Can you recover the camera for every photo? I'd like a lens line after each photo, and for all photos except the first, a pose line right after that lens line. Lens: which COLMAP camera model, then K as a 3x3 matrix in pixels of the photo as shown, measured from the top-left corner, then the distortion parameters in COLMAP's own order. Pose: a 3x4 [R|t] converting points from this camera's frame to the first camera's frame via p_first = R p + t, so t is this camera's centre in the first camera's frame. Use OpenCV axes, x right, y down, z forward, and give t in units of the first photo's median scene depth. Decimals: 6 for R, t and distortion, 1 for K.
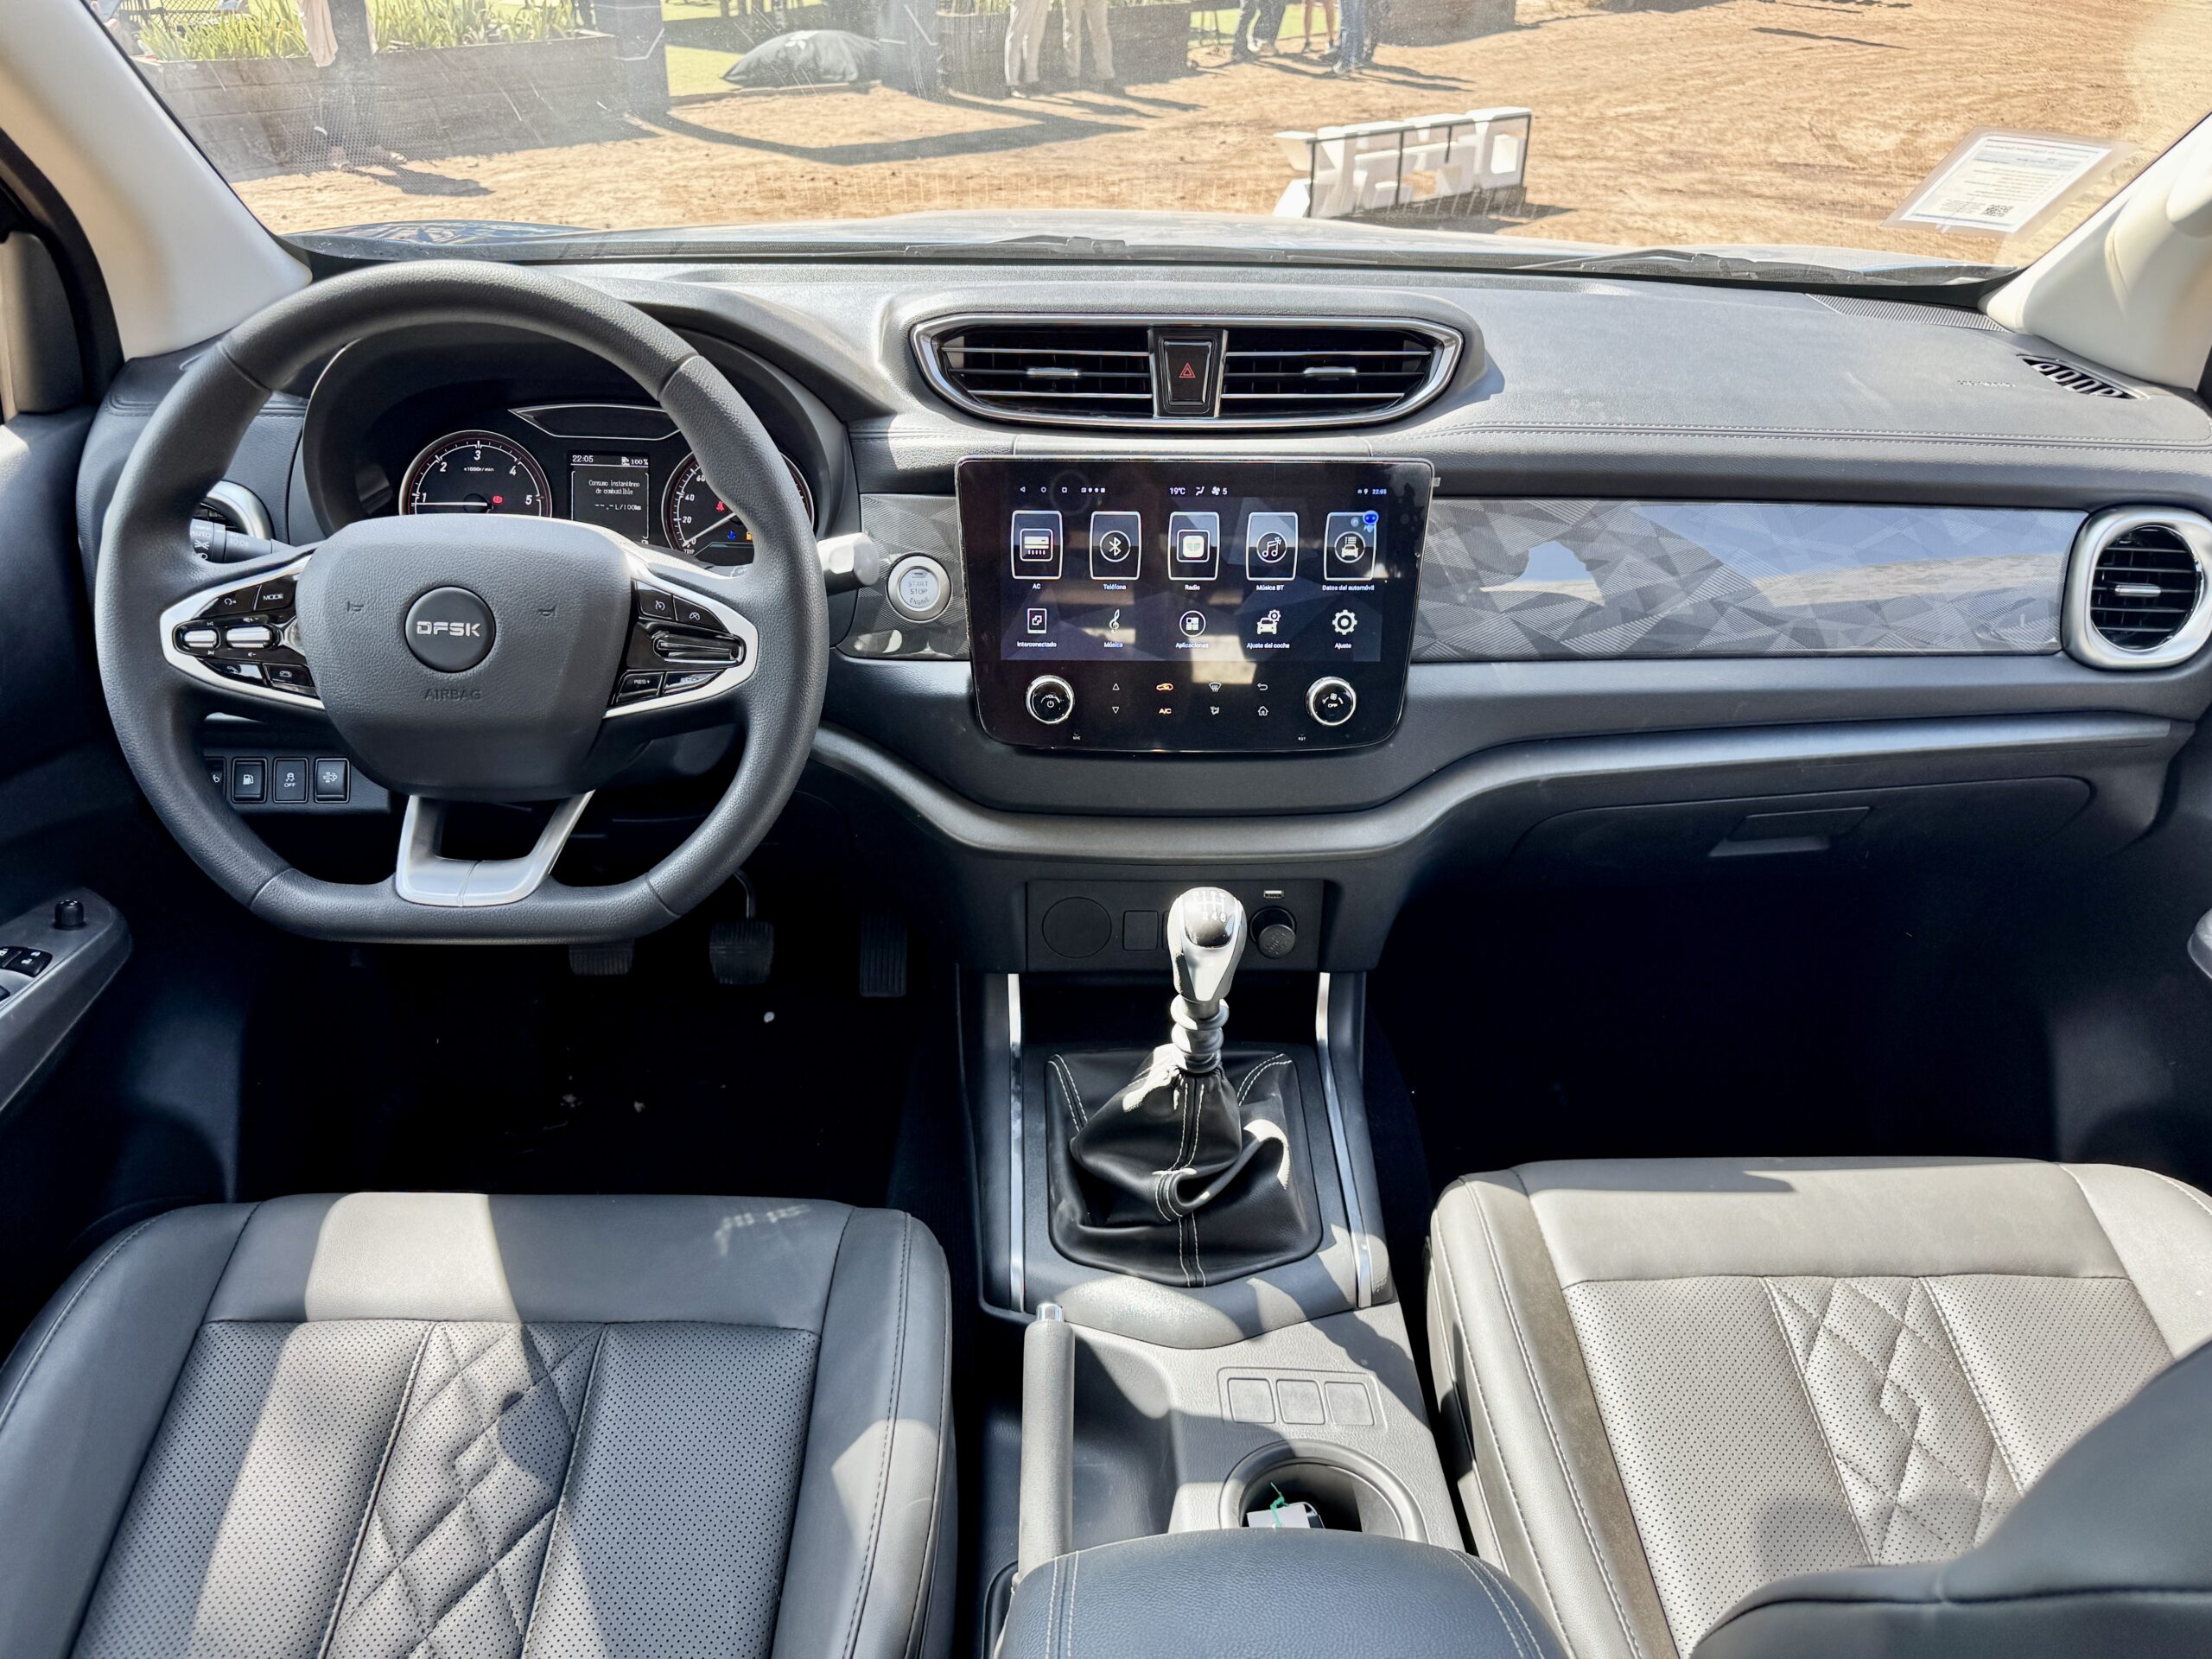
lens RADIAL K [[1590.5, 0, 1106.0], [0, 1590.5, 829.5], [0, 0, 1]] dist [-0.001919, -0.007969]
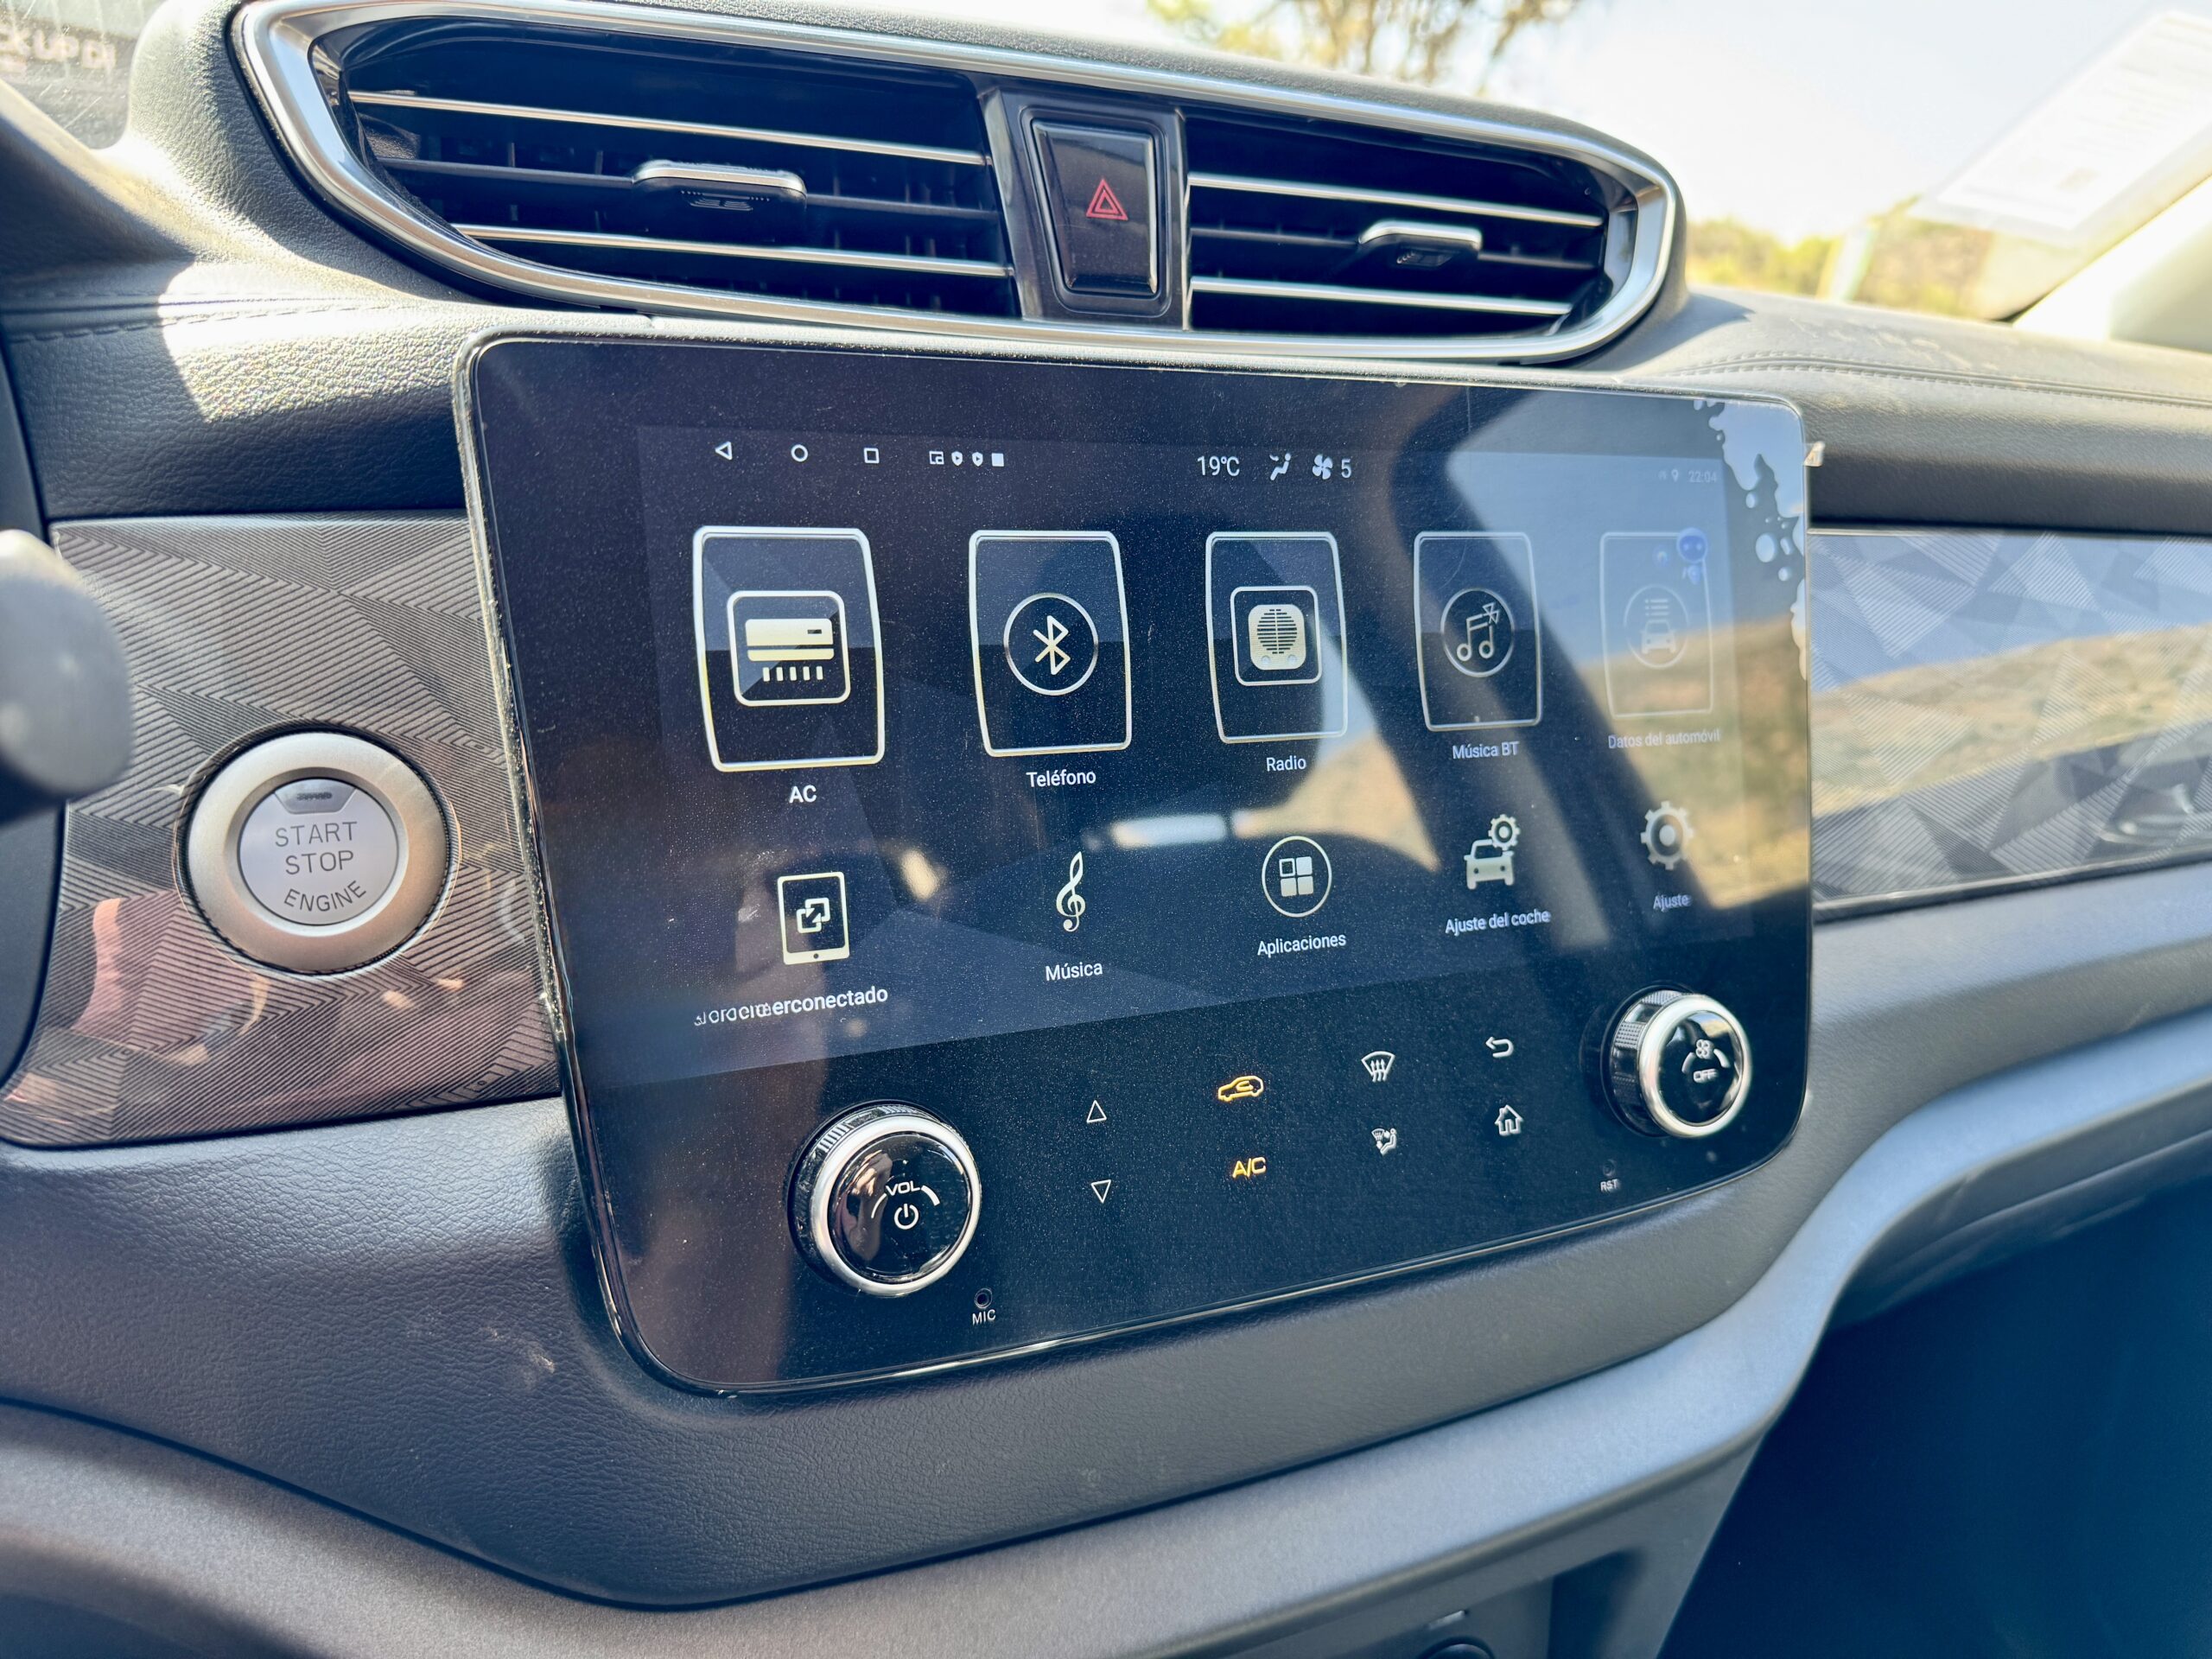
lens RADIAL K [[1590.5, 0, 1106.0], [0, 1590.5, 829.5], [0, 0, 1]] dist [-0.001919, -0.007969]
pose [[0.917383, -0.077469, 0.390394, -0.101347], [0.156997, 0.971774, -0.176089, -0.087547], [-0.365733, 0.222832, 0.903651, 0.715271]]
